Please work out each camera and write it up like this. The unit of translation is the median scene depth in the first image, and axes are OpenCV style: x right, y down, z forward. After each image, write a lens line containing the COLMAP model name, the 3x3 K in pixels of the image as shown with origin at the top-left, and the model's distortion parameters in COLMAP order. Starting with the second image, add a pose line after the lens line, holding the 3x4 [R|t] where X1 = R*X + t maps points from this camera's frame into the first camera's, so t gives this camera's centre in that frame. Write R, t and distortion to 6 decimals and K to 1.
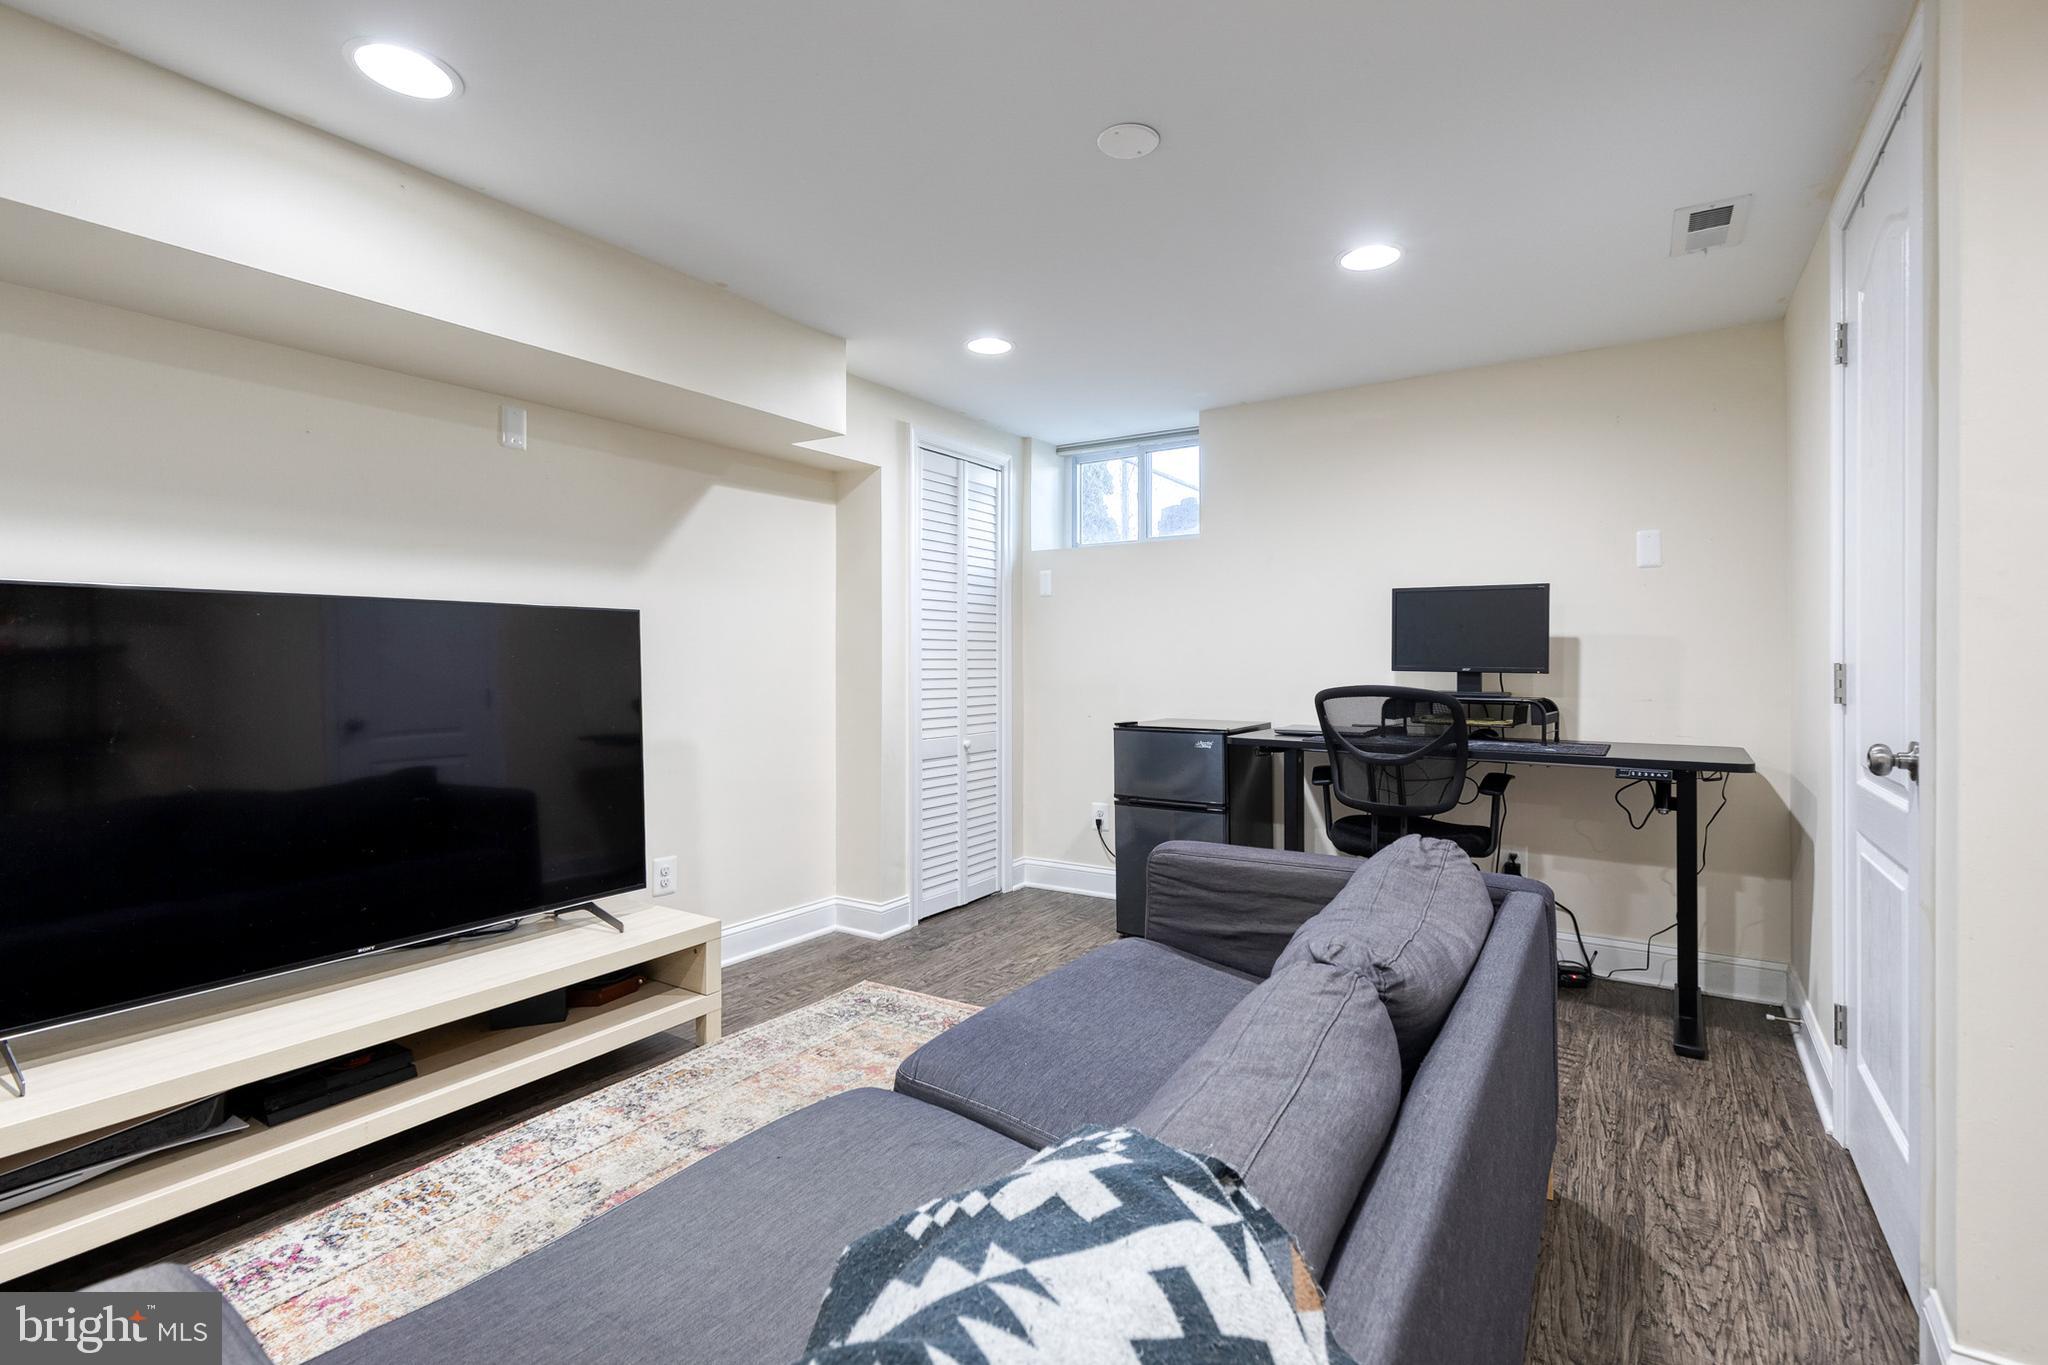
lens RADIAL K [[928.8, 0, 1036.5], [0, 928.8, 671.7], [0, 0, 1]] dist [0.010329, -0.001958]
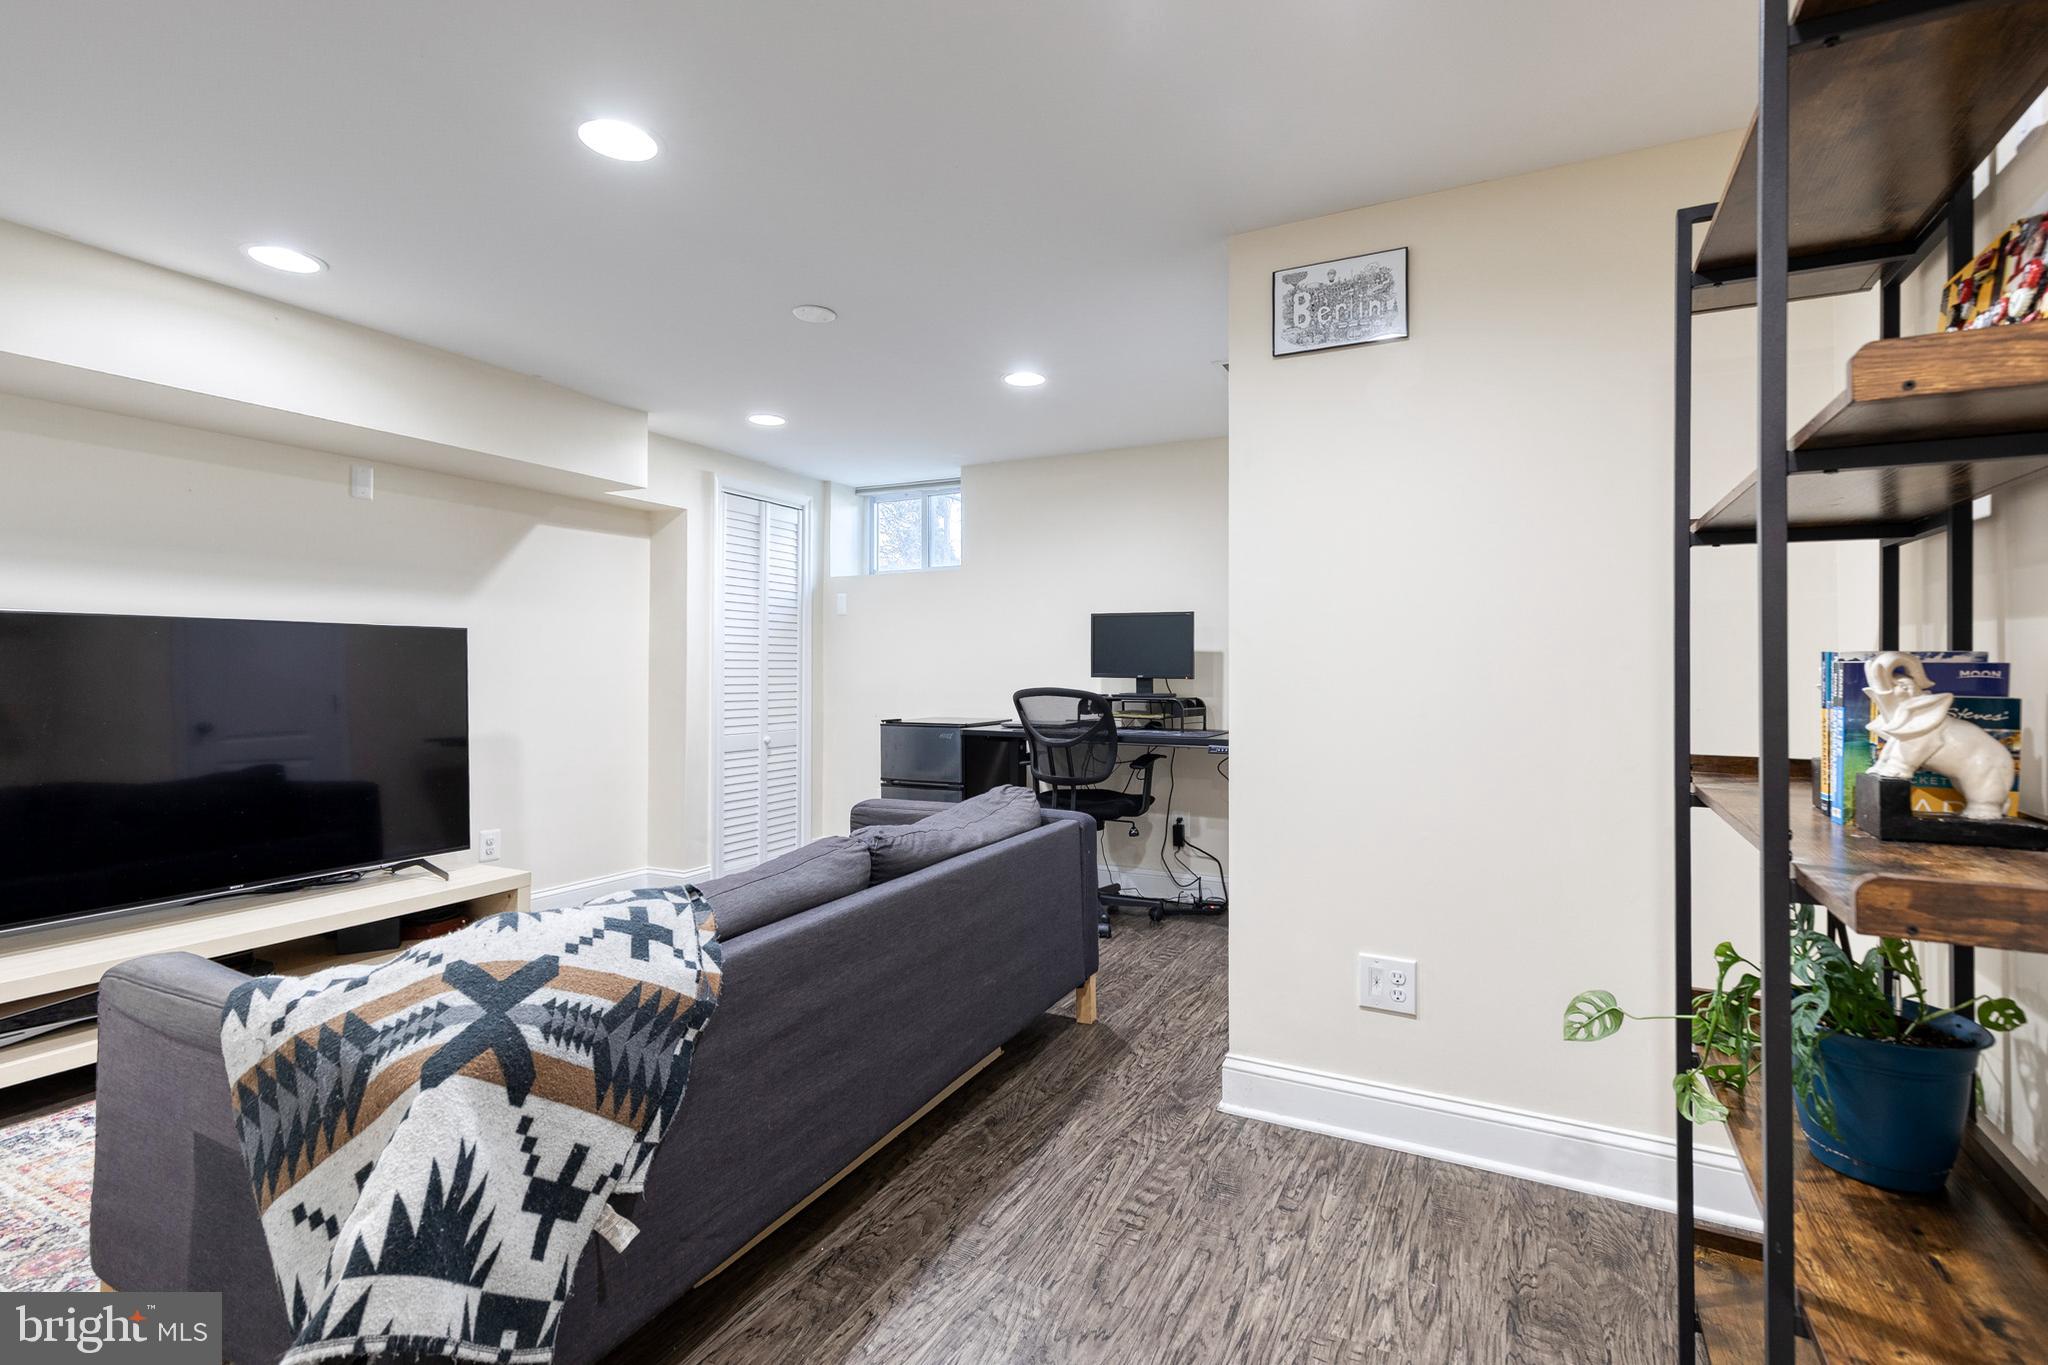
lens RADIAL K [[928.8, 0, 1020.1], [0, 928.8, 664.9], [0, 0, 1]] dist [0.010329, -0.001958]
pose [[0.994491, 0.001433, 0.104814, 0.152446], [0.000584, 0.999815, -0.019211, 0.006560], [-0.104822, 0.019166, 0.994306, -0.272887]]
